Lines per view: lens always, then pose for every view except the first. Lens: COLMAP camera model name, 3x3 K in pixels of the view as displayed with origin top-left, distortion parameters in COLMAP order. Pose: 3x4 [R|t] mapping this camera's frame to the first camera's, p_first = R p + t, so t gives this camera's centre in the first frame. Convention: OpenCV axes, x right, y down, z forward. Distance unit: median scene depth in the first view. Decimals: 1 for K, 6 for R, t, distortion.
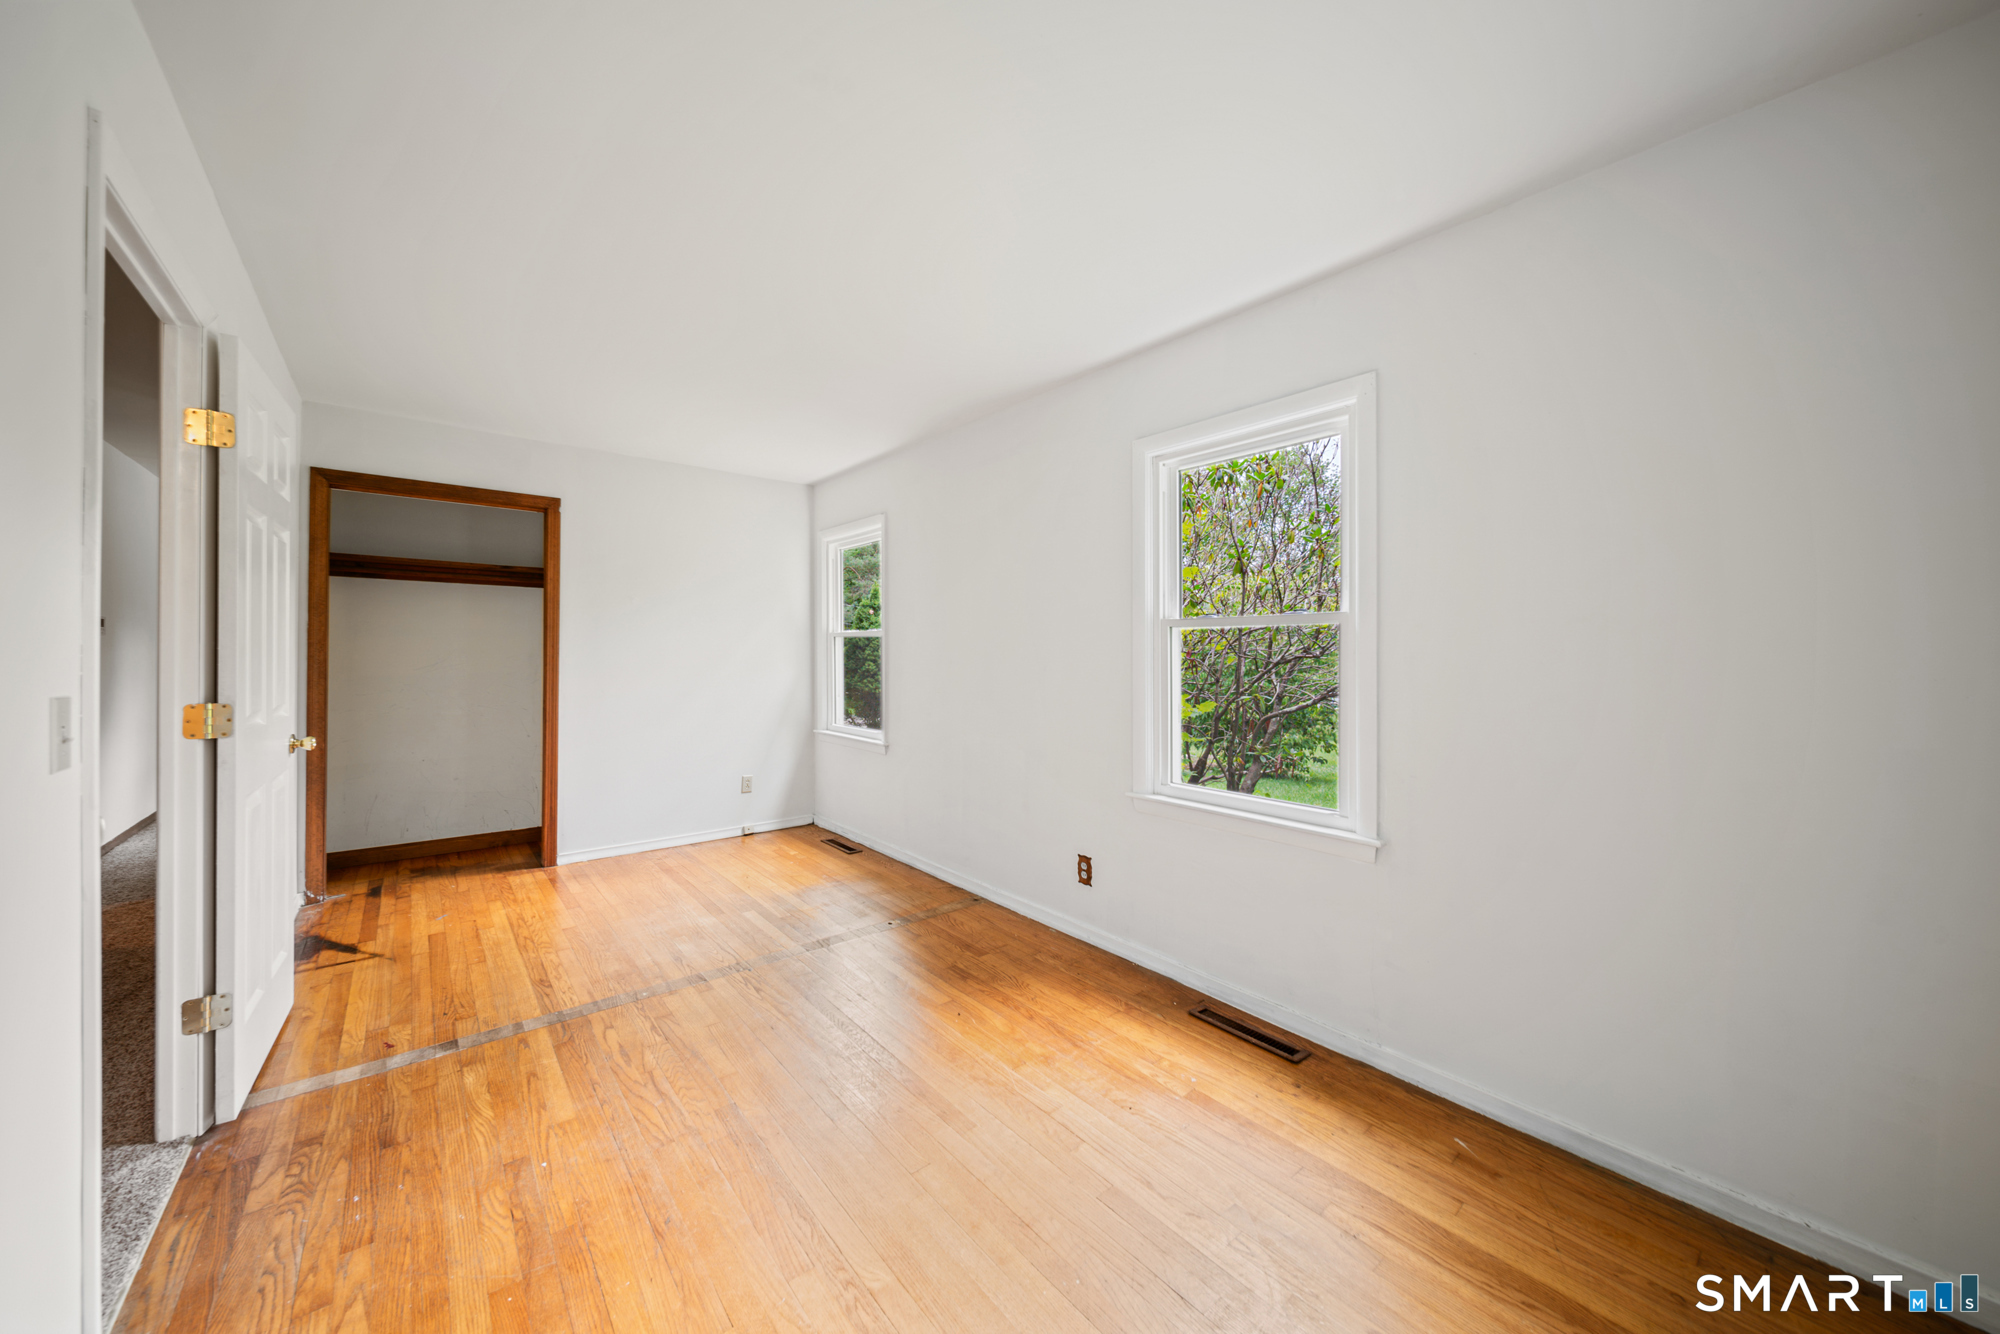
lens RADIAL K [[703.6, 0, 999.1], [0, 703.6, 651.5], [0, 0, 1]] dist [0.008697, -0.000272]
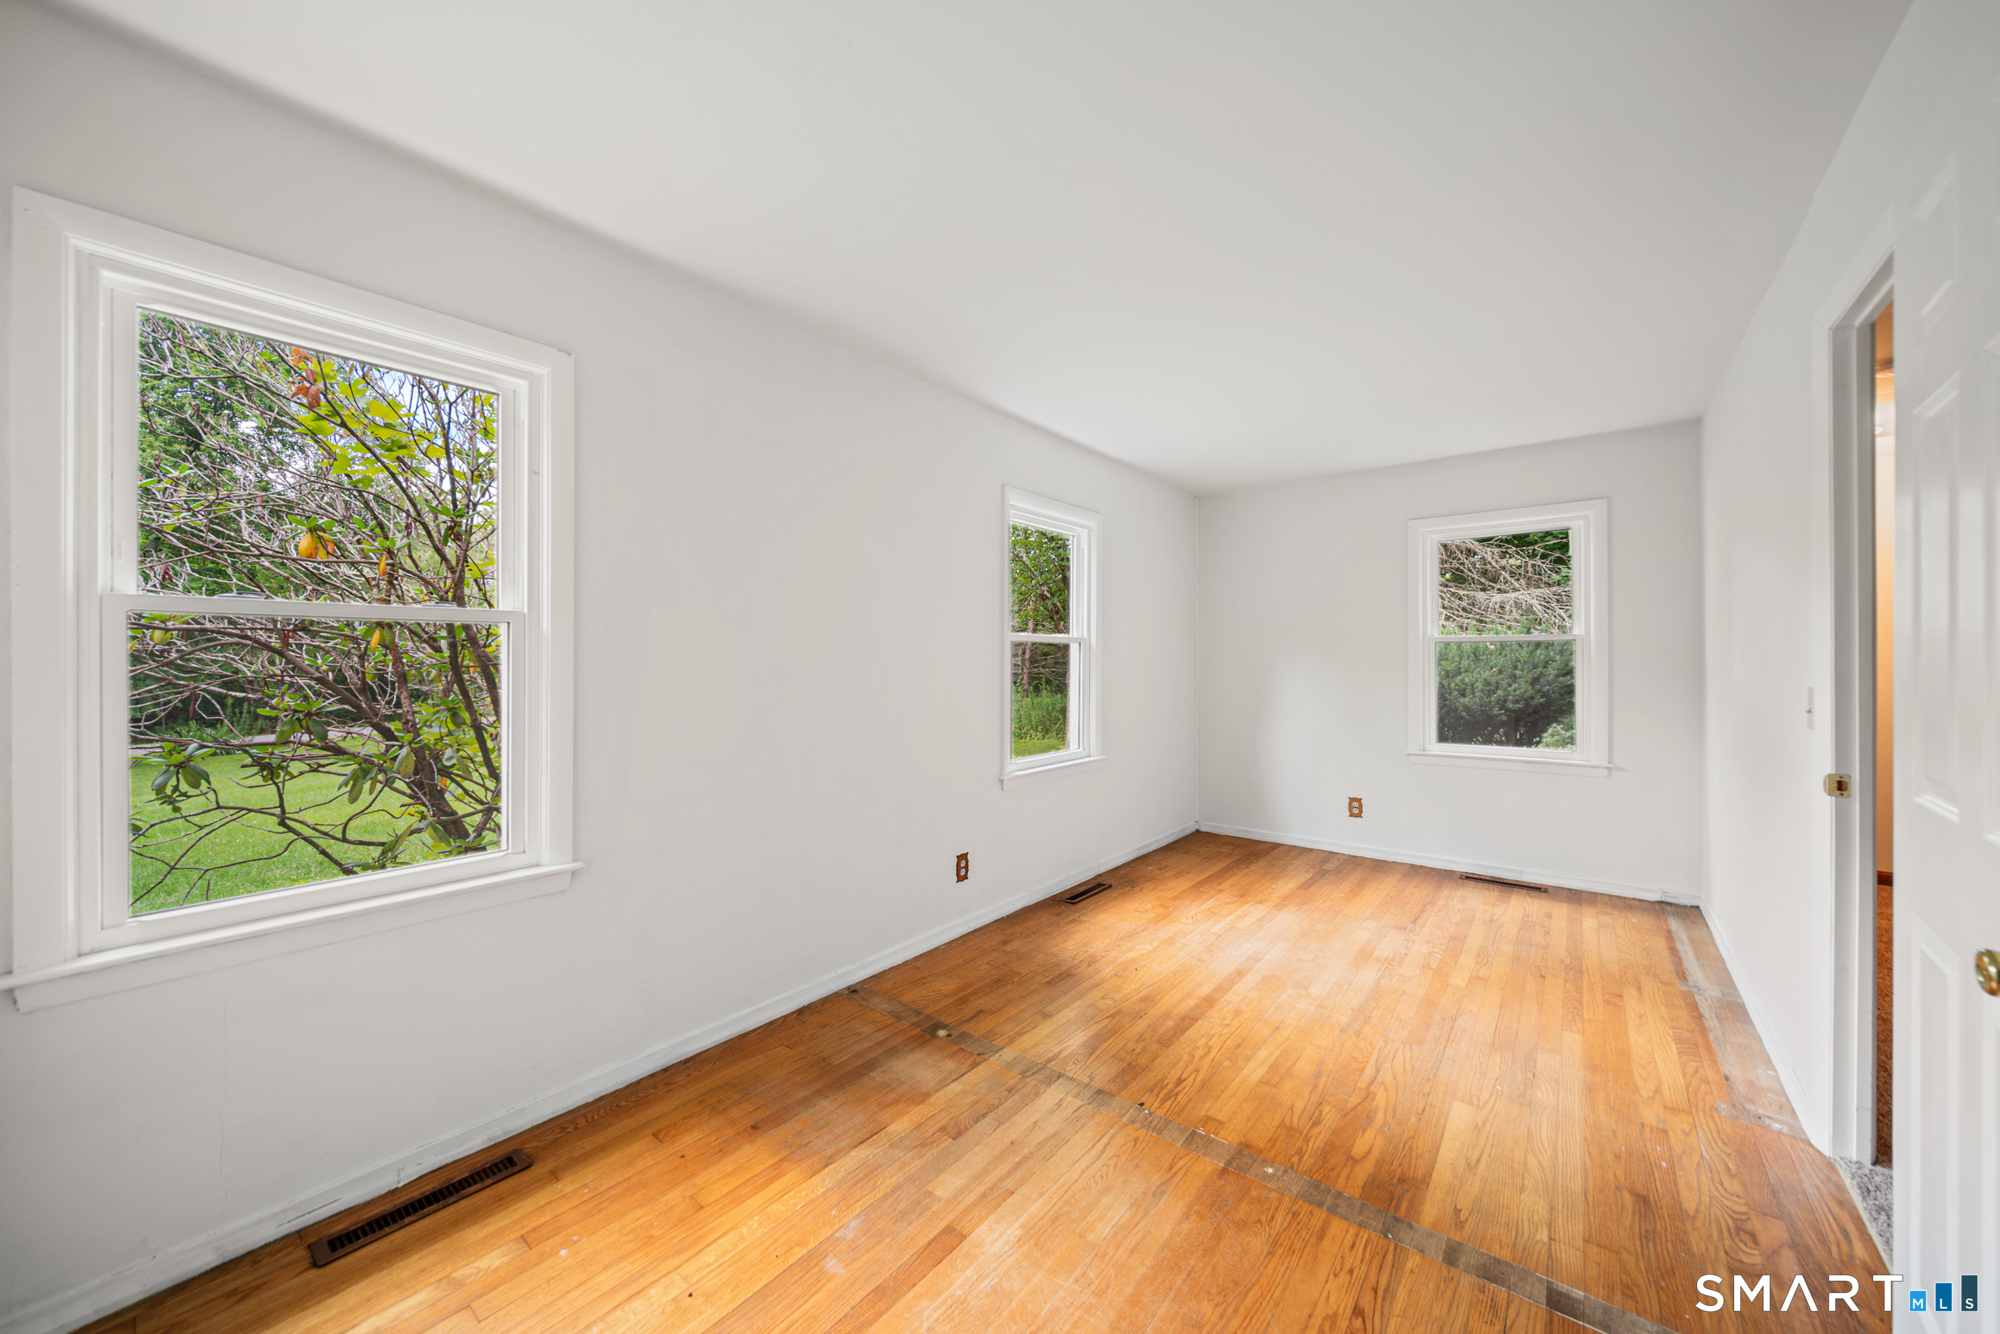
lens RADIAL K [[703.6, 0, 1000.9], [0, 703.6, 661.0], [0, 0, 1]] dist [0.008697, -0.000272]
pose [[-0.185795, -0.004244, 0.982579, -0.938166], [0.001091, 0.999989, 0.004525, -0.003137], [-0.982588, 0.001912, -0.185788, 1.158243]]
